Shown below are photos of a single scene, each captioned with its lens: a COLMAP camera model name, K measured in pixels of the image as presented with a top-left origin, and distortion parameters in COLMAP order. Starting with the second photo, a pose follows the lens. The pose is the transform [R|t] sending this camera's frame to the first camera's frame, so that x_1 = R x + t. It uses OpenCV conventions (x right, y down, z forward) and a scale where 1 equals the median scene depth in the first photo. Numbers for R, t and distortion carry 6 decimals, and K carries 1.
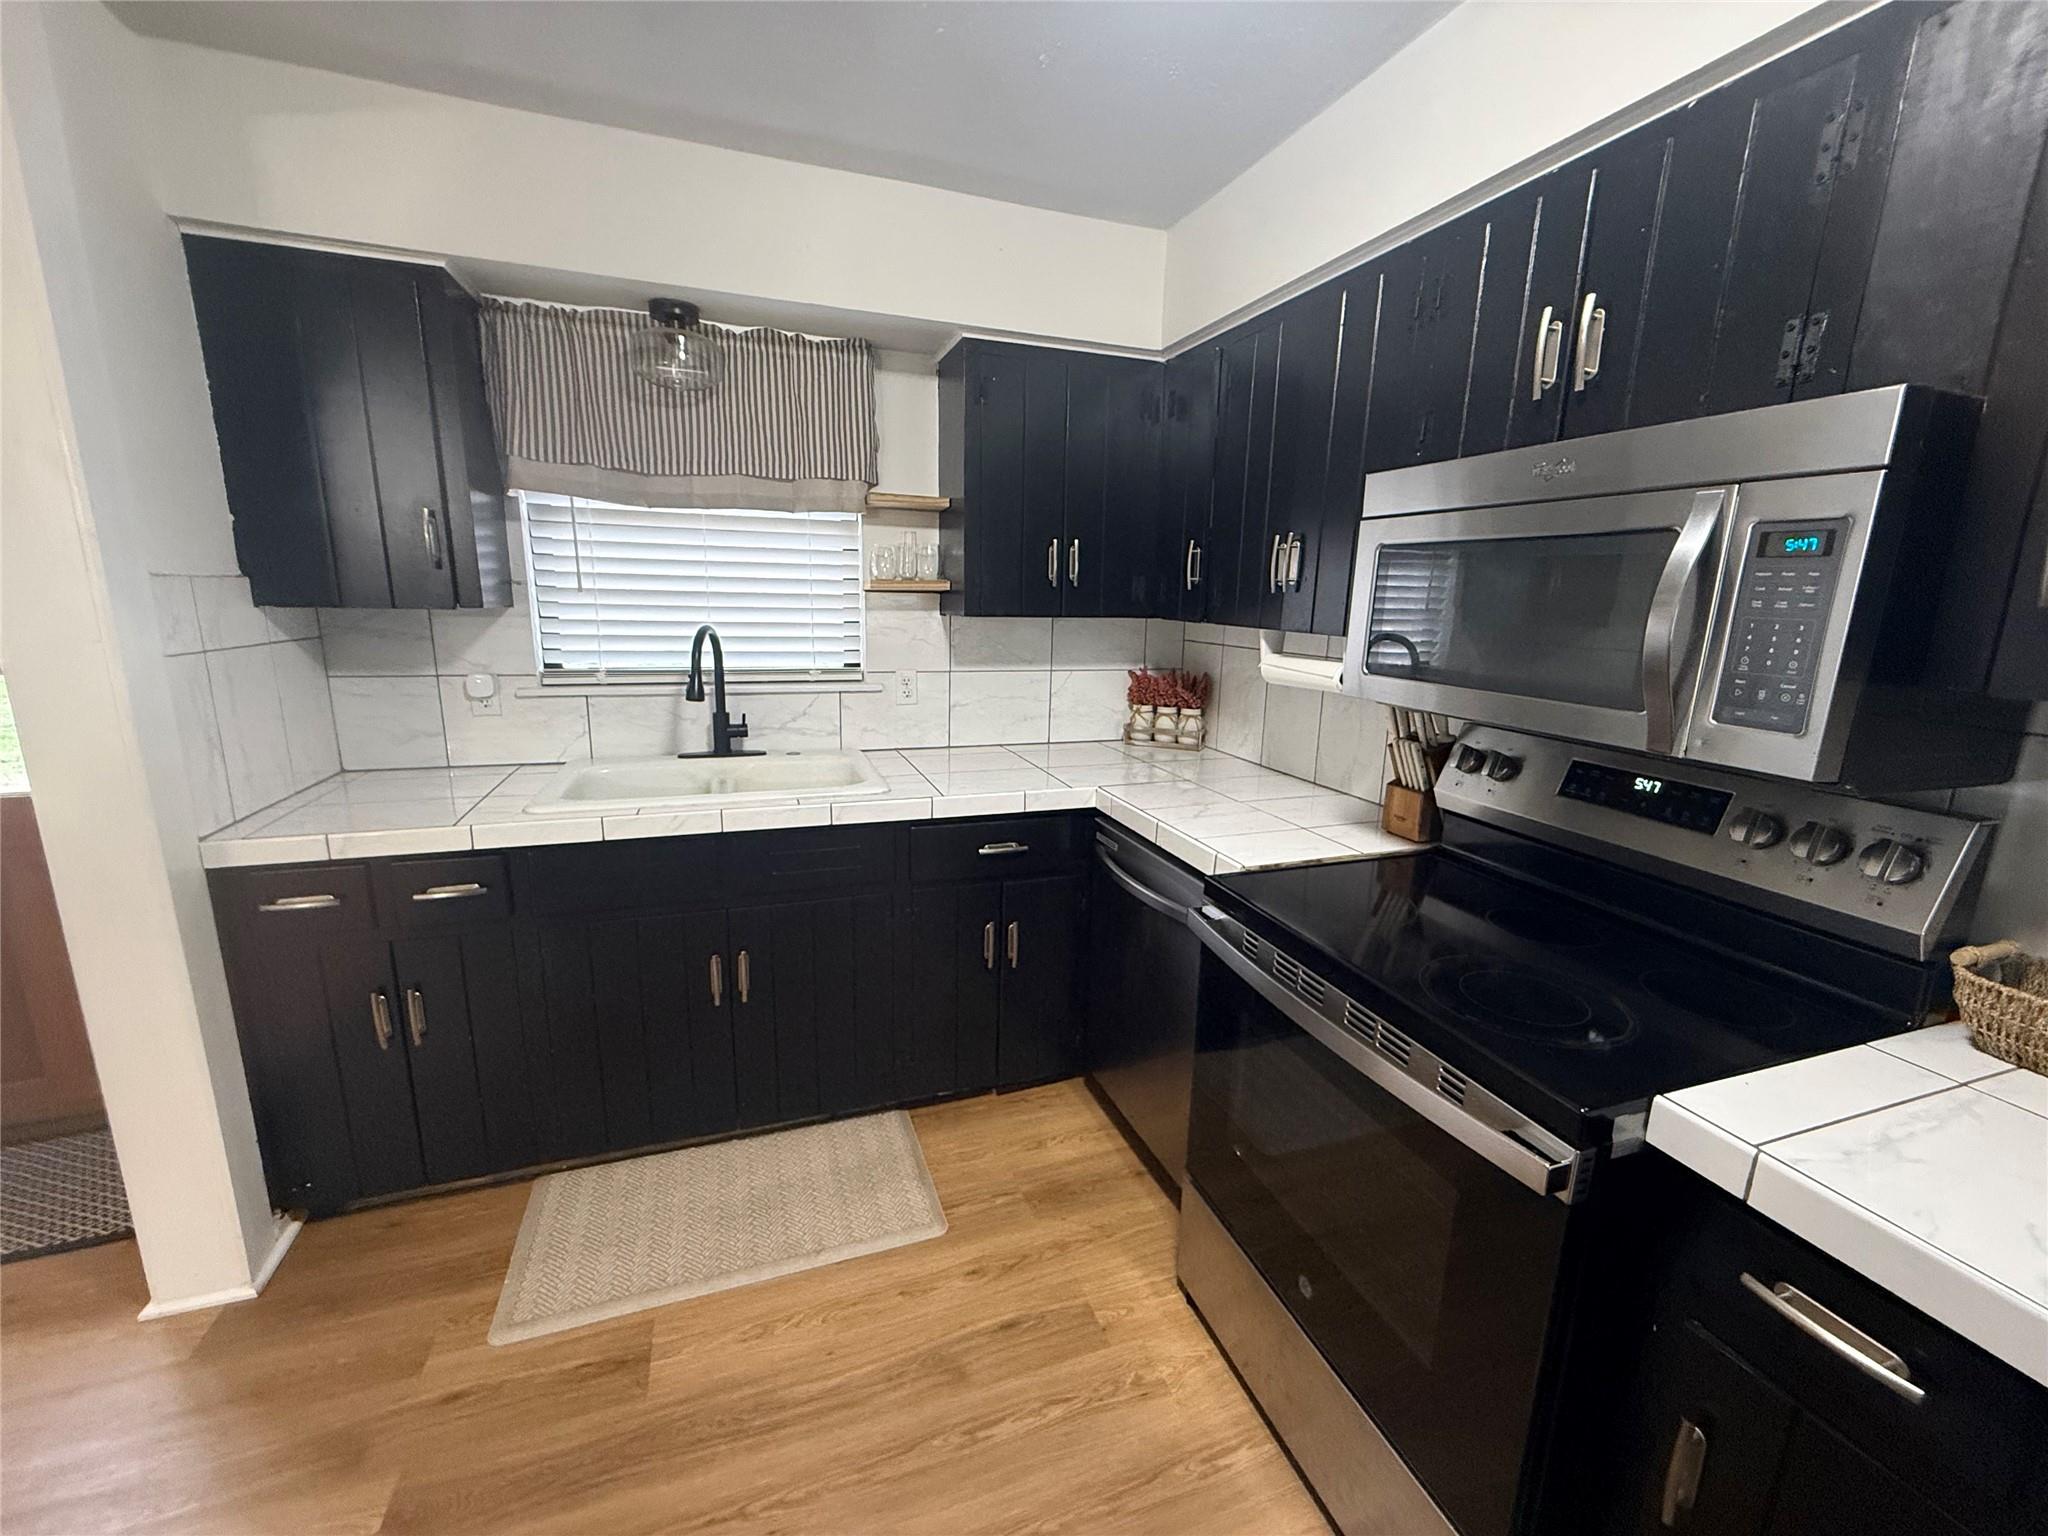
lens RADIAL K [[820.6, 0, 1024.0], [0, 820.6, 768.0], [0, 0, 1]] dist [-0.002210, -0.000428]
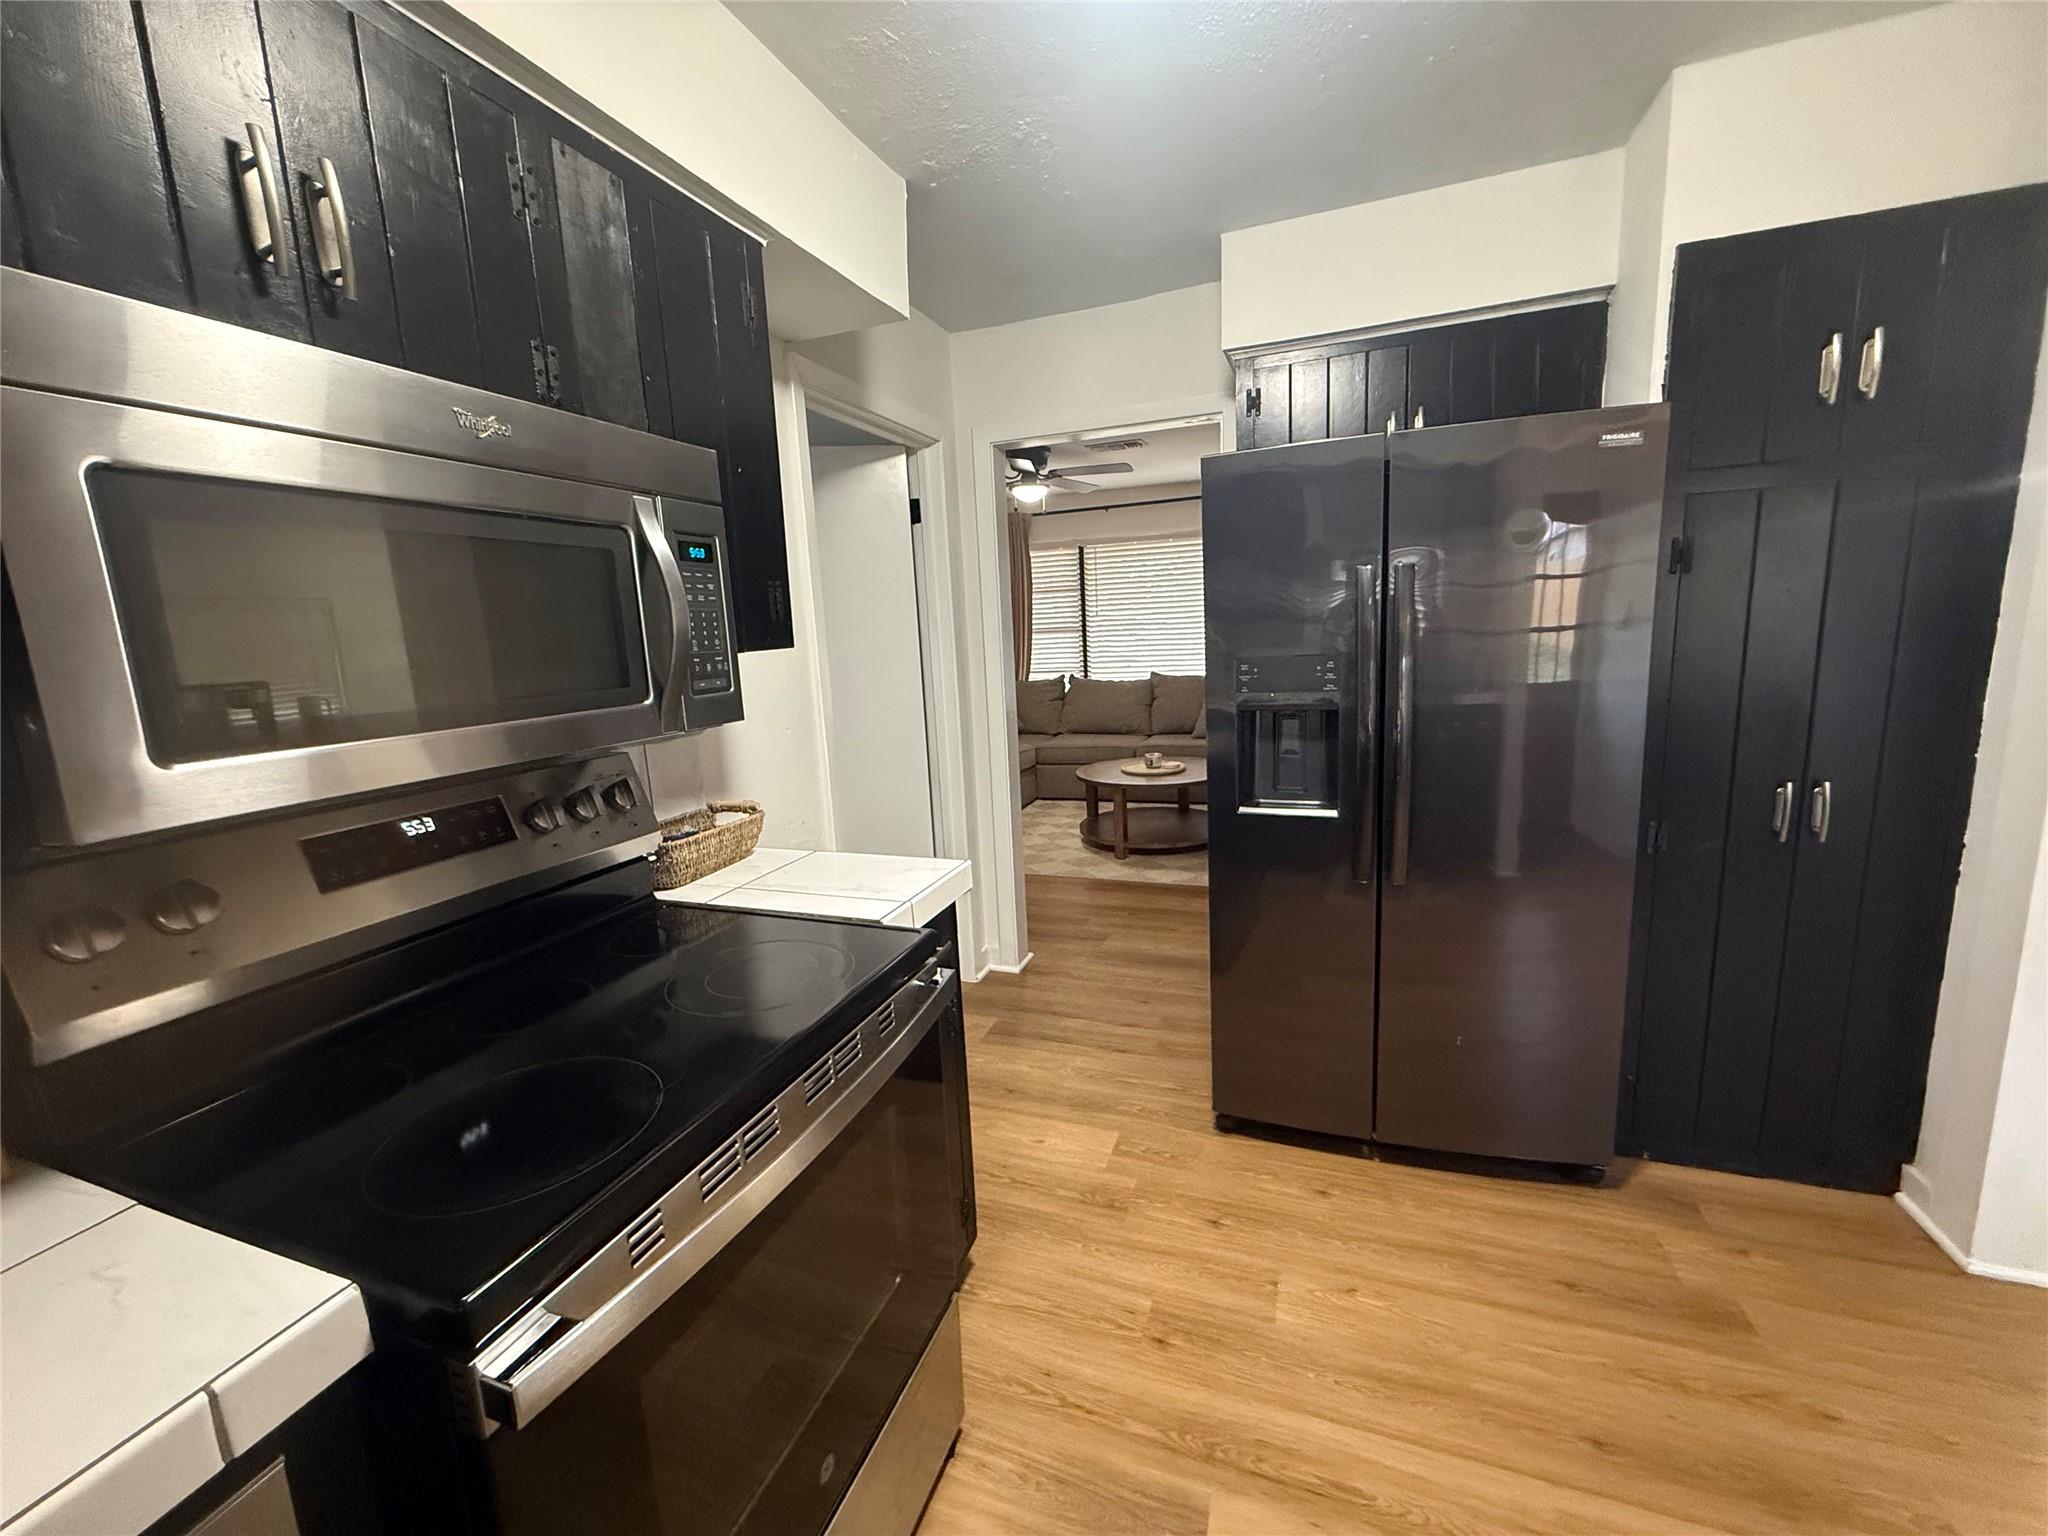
lens RADIAL K [[820.6, 0, 1024.0], [0, 820.6, 768.0], [0, 0, 1]] dist [-0.002210, -0.000428]
pose [[-0.767907, -0.097268, 0.633133, -0.145632], [0.164237, 0.925466, 0.341378, -0.137680], [-0.619149, 0.366130, -0.694697, 0.749412]]
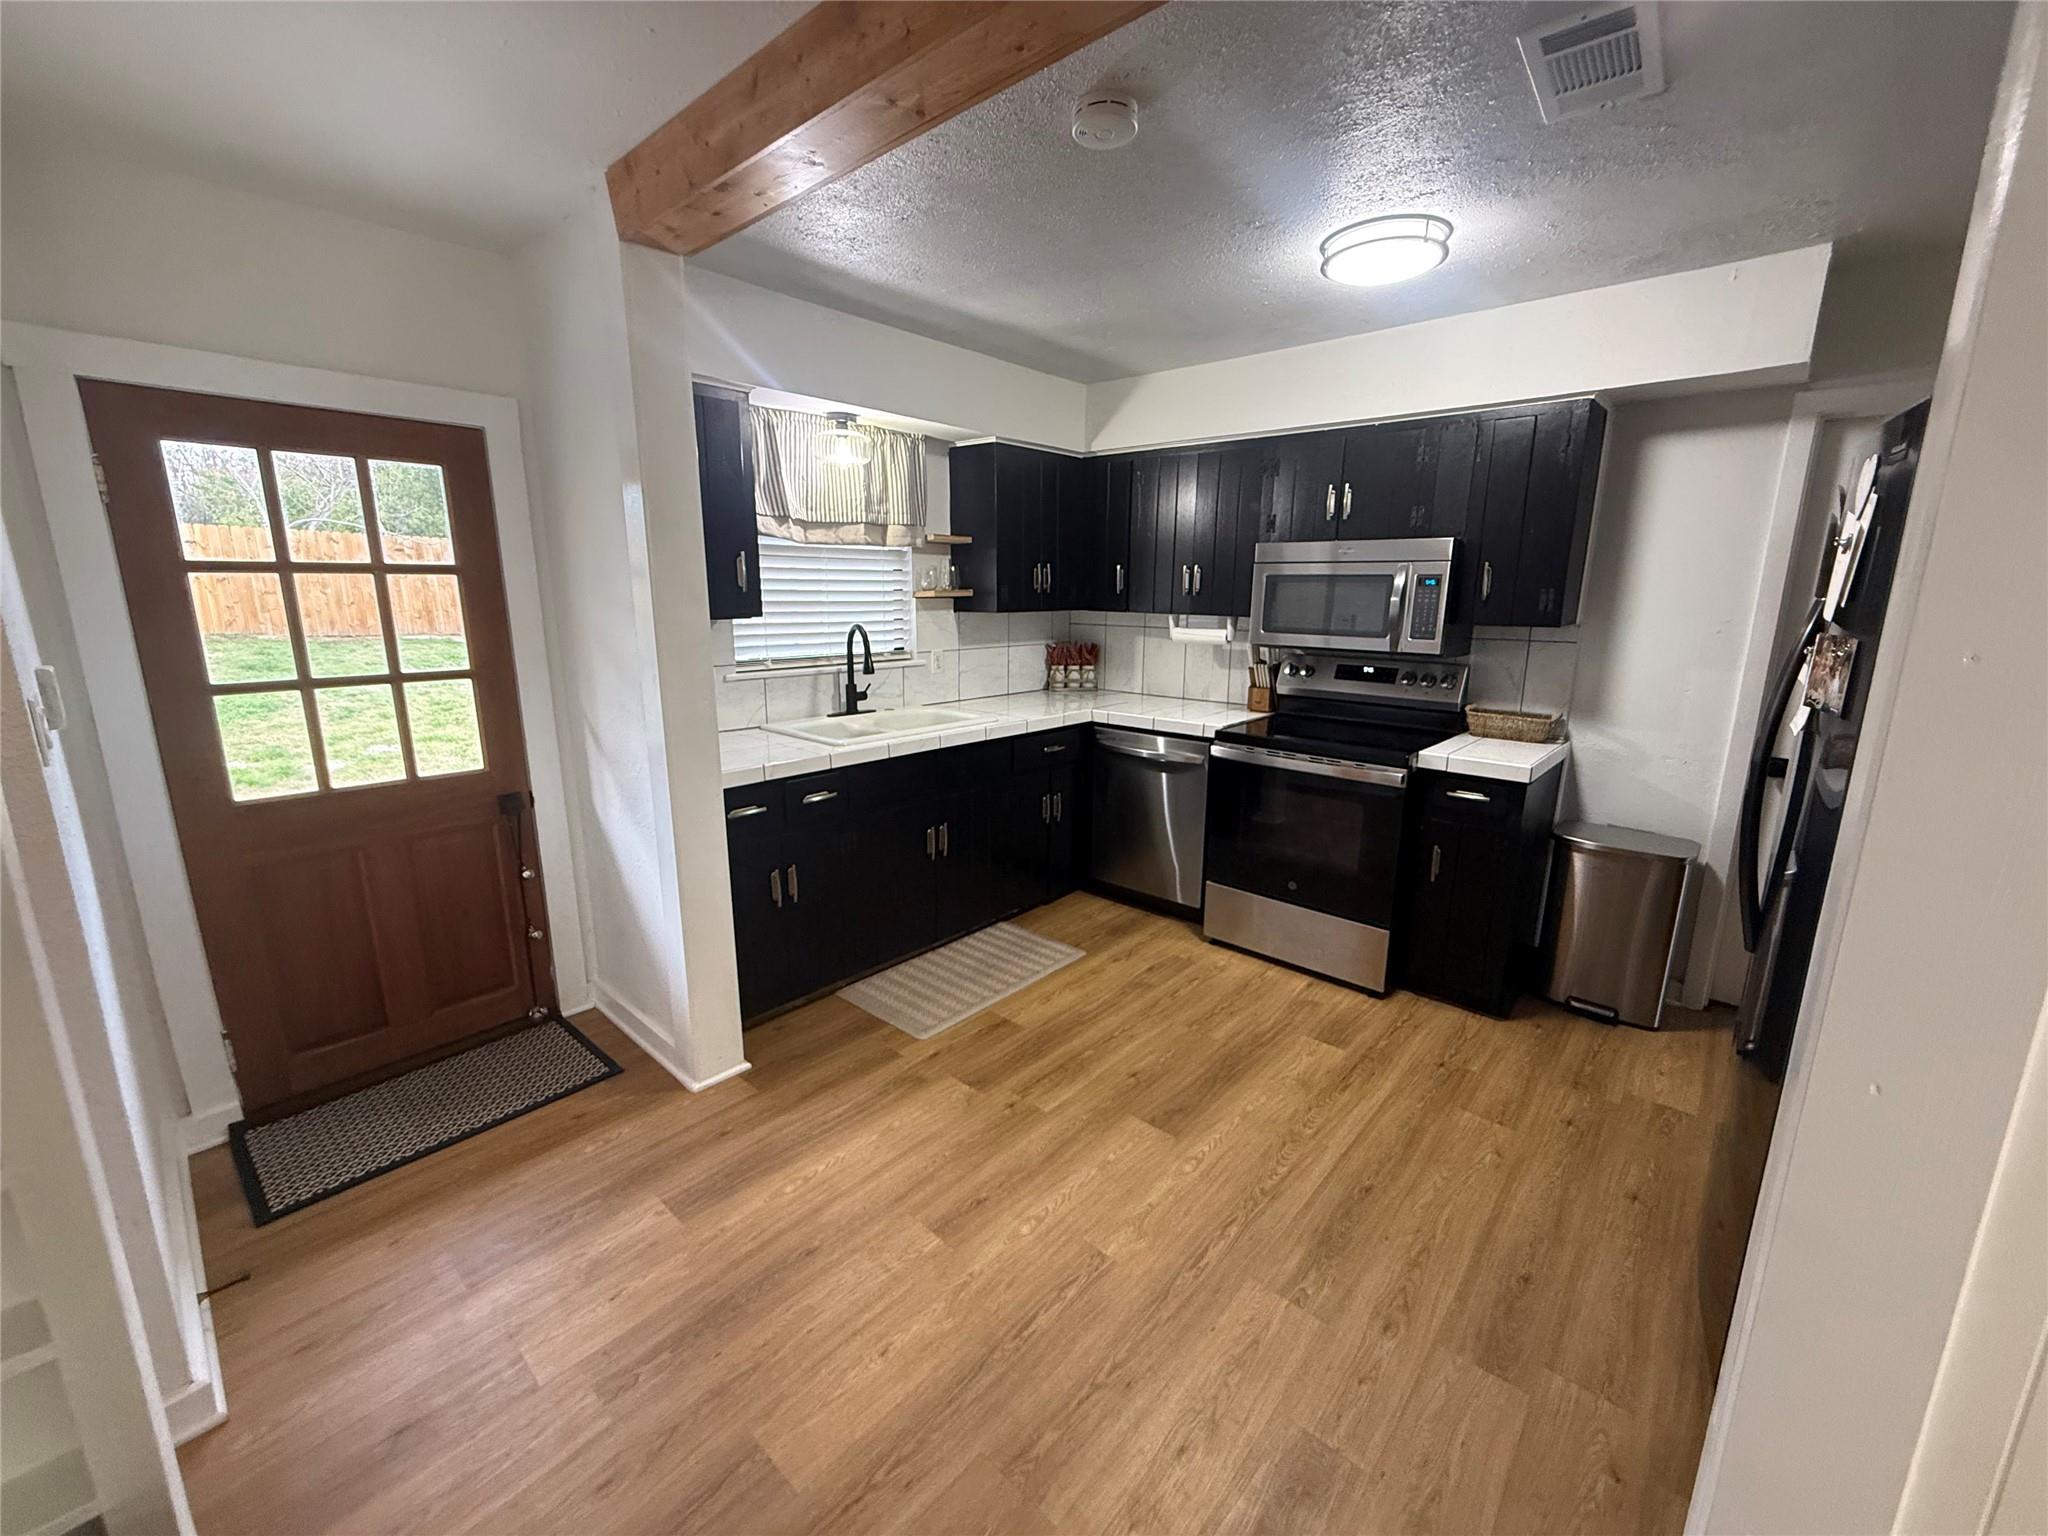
lens RADIAL K [[827.6, 0, 1029.1], [0, 827.6, 772.9], [0, 0, 1]] dist [-0.001076, -0.000046]
pose [[0.875743, -0.122269, 0.467039, -0.912622], [0.113791, 0.992419, 0.046441, 0.064724], [-0.469176, 0.012474, 0.883016, -0.506553]]
